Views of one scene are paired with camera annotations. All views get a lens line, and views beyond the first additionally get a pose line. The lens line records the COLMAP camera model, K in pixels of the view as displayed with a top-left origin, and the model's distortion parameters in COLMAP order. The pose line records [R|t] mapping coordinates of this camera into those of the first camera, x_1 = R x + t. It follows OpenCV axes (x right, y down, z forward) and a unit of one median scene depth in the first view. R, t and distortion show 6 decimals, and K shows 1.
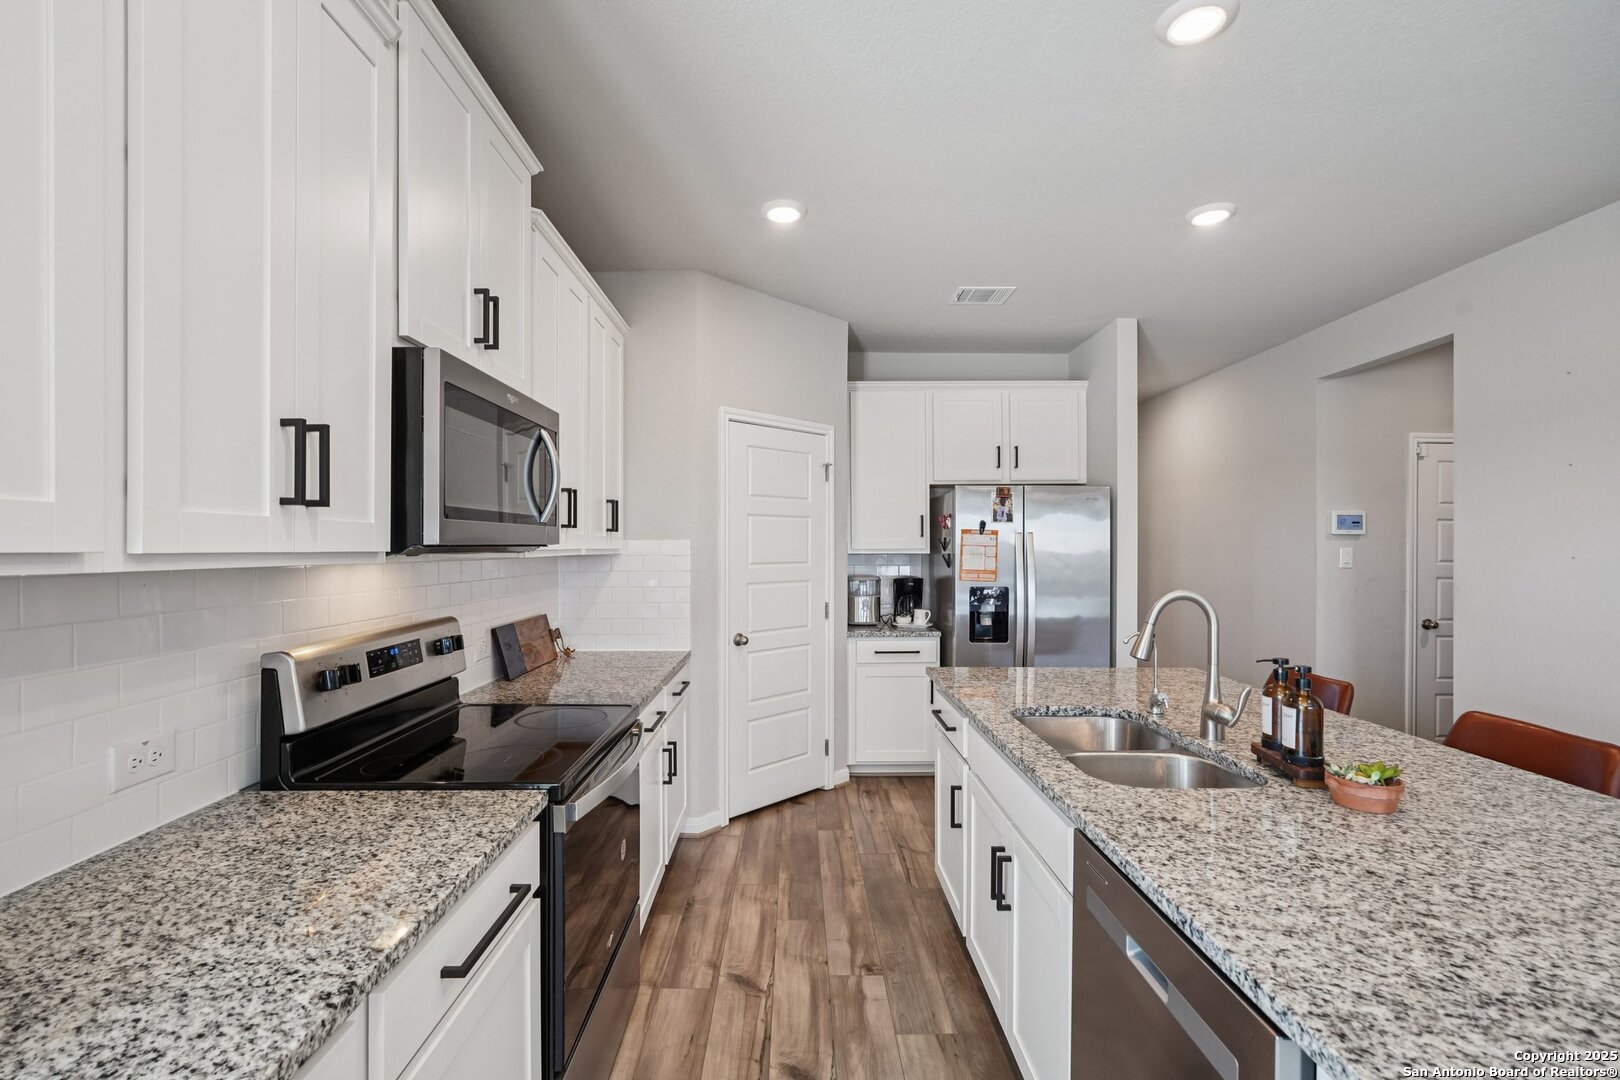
lens RADIAL K [[718.9, 0, 798.0], [0, 718.9, 542.5], [0, 0, 1]] dist [-0.014067, 0.006884]
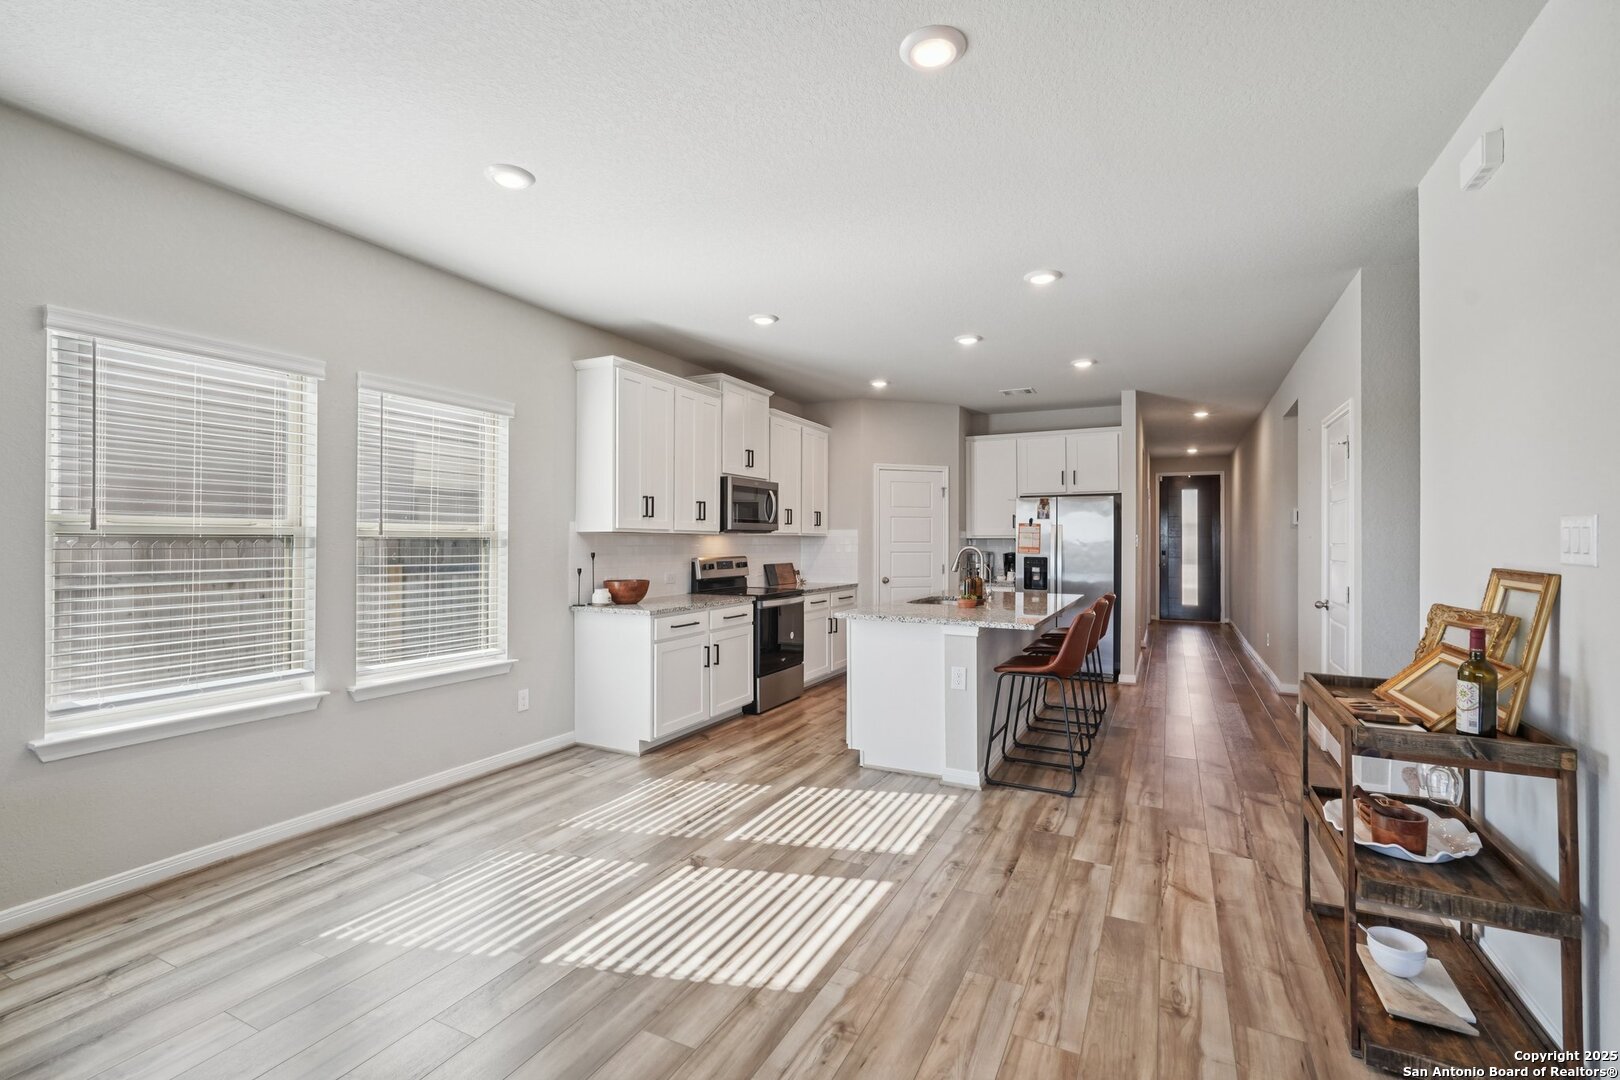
lens RADIAL K [[718.9, 0, 796.3], [0, 718.9, 540.4], [0, 0, 1]] dist [-0.014067, 0.006884]
pose [[0.888072, 0.002952, -0.459695, 0.673427], [-0.000914, 0.999989, 0.004655, 0.018672], [0.459703, -0.003714, 0.888065, -0.959309]]
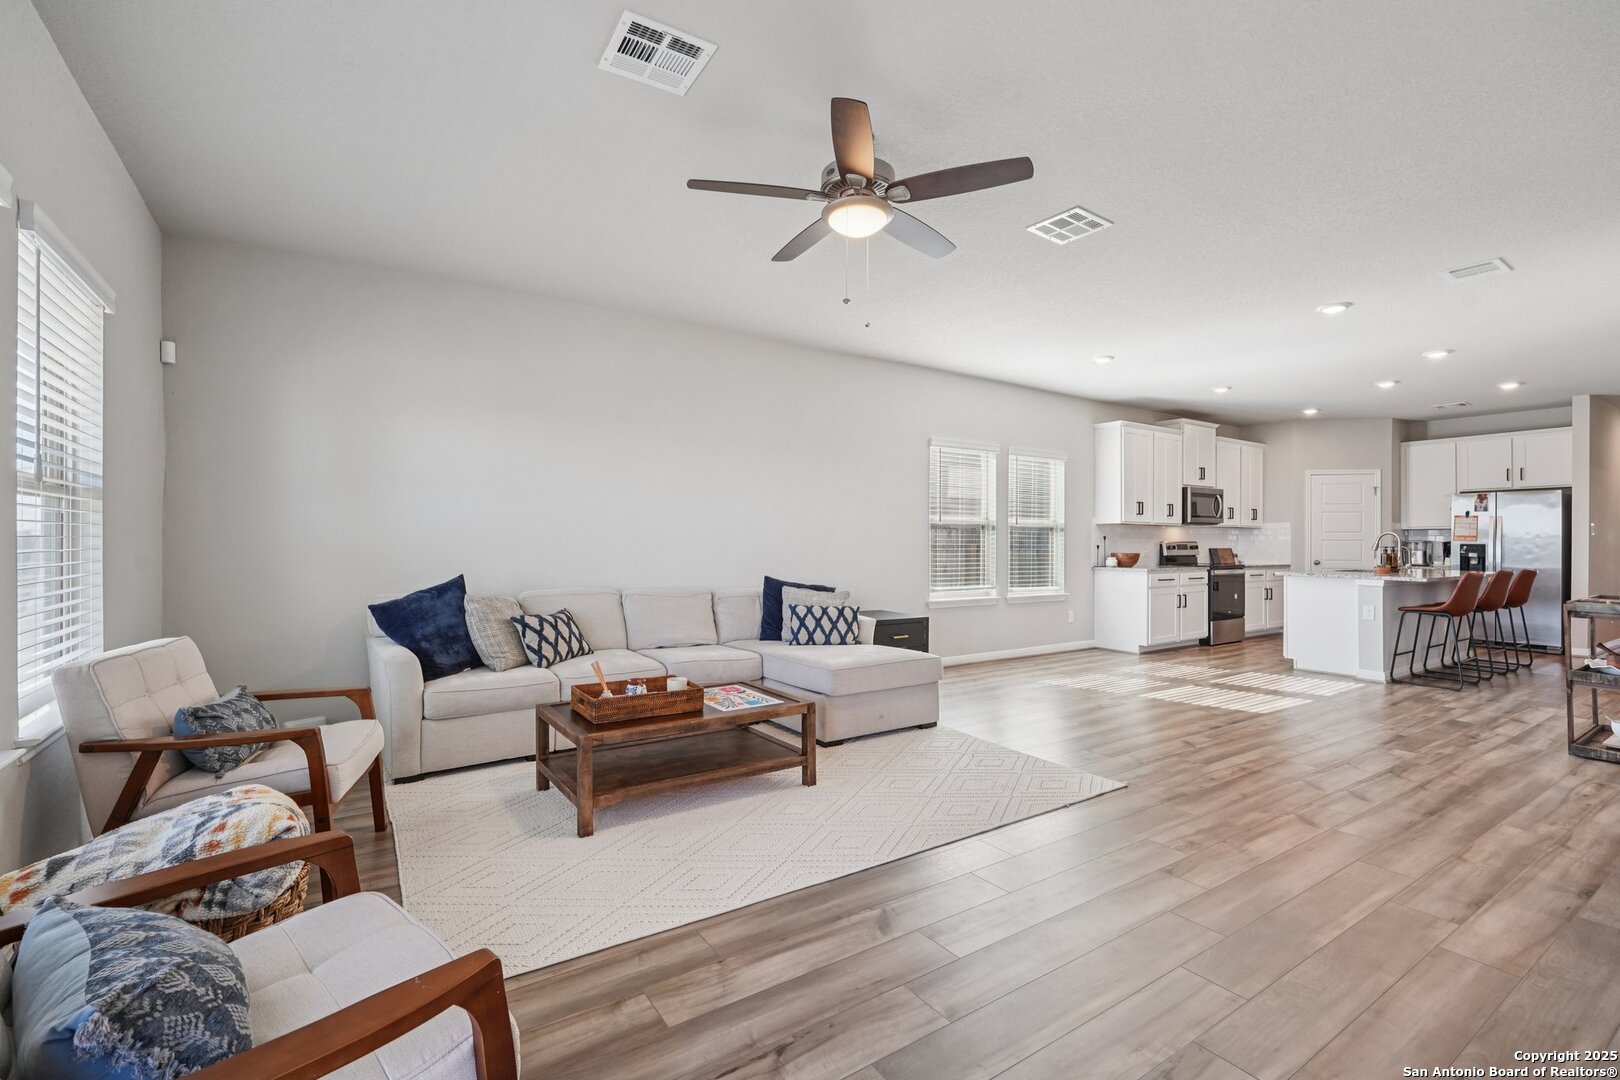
lens RADIAL K [[718.9, 0, 803.7], [0, 718.9, 540.0], [0, 0, 1]] dist [-0.014067, 0.006884]
pose [[0.552463, 0.002856, -0.833532, 1.104627], [-0.000304, 0.999995, 0.003225, 0.055450], [0.833537, -0.001528, 0.552461, -2.041414]]
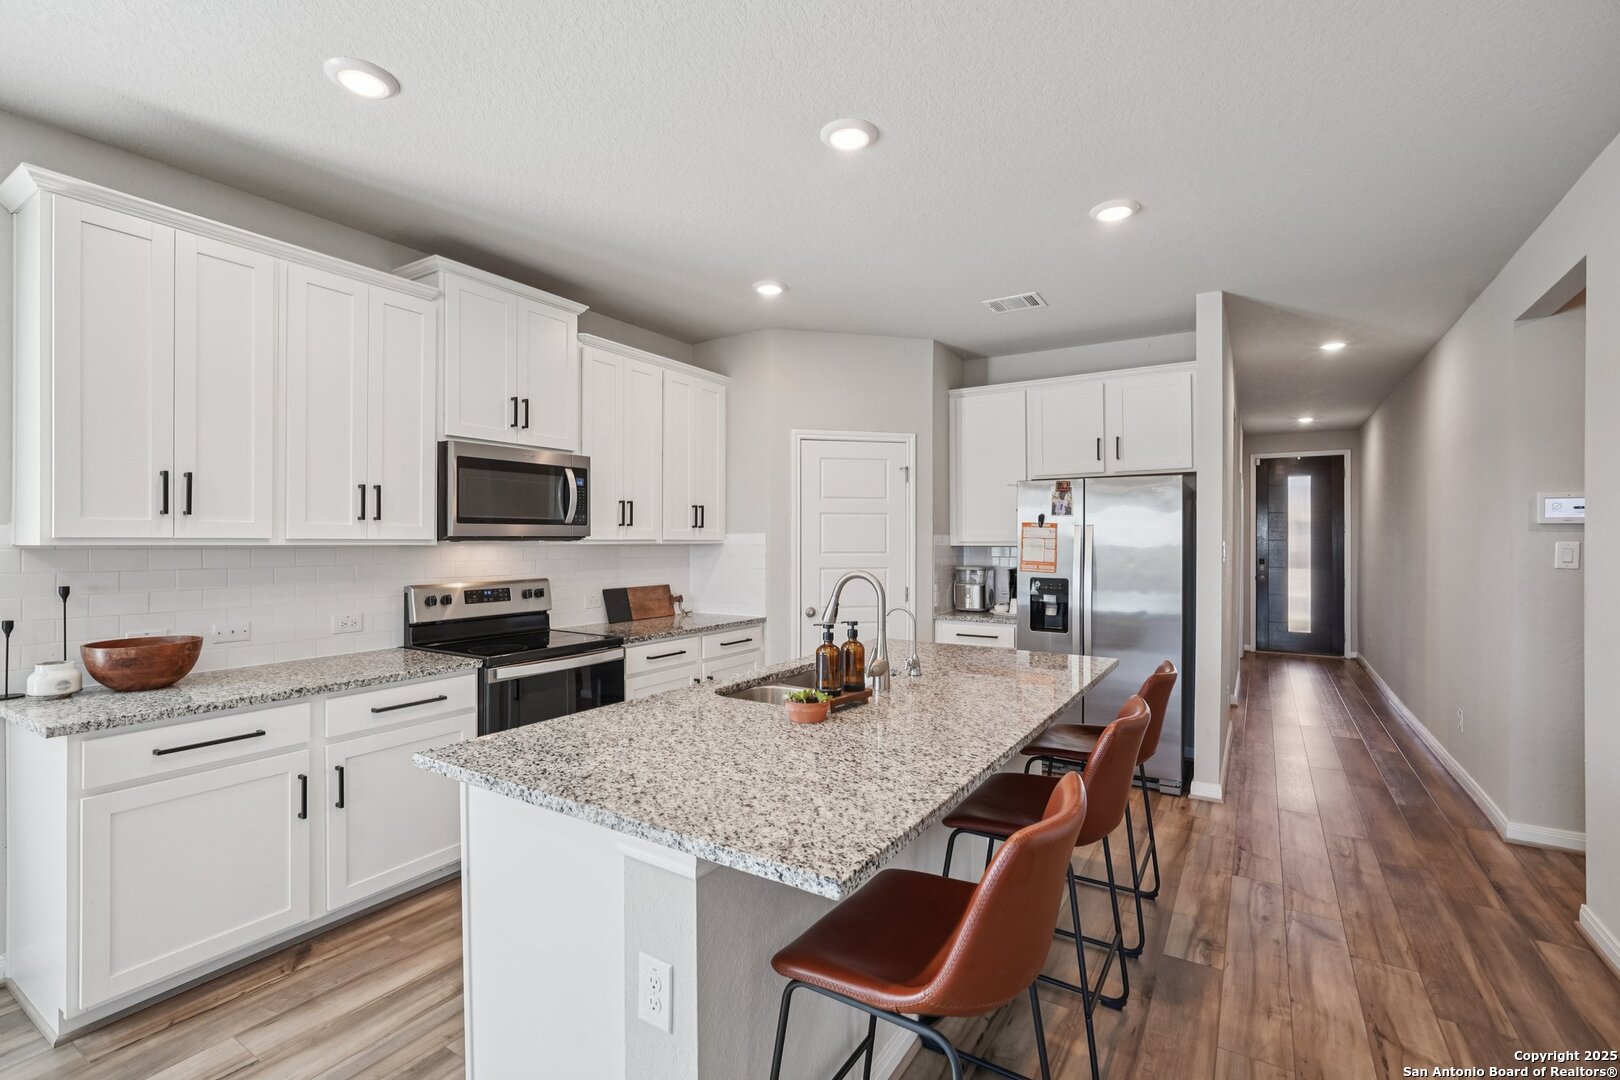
lens RADIAL K [[718.9, 0, 797.0], [0, 718.9, 542.3], [0, 0, 1]] dist [-0.014067, 0.006884]
pose [[0.840343, 0.003146, -0.542045, 0.644965], [0.001151, 0.999971, 0.007588, 0.002748], [0.542053, -0.007001, 0.840315, -0.085958]]
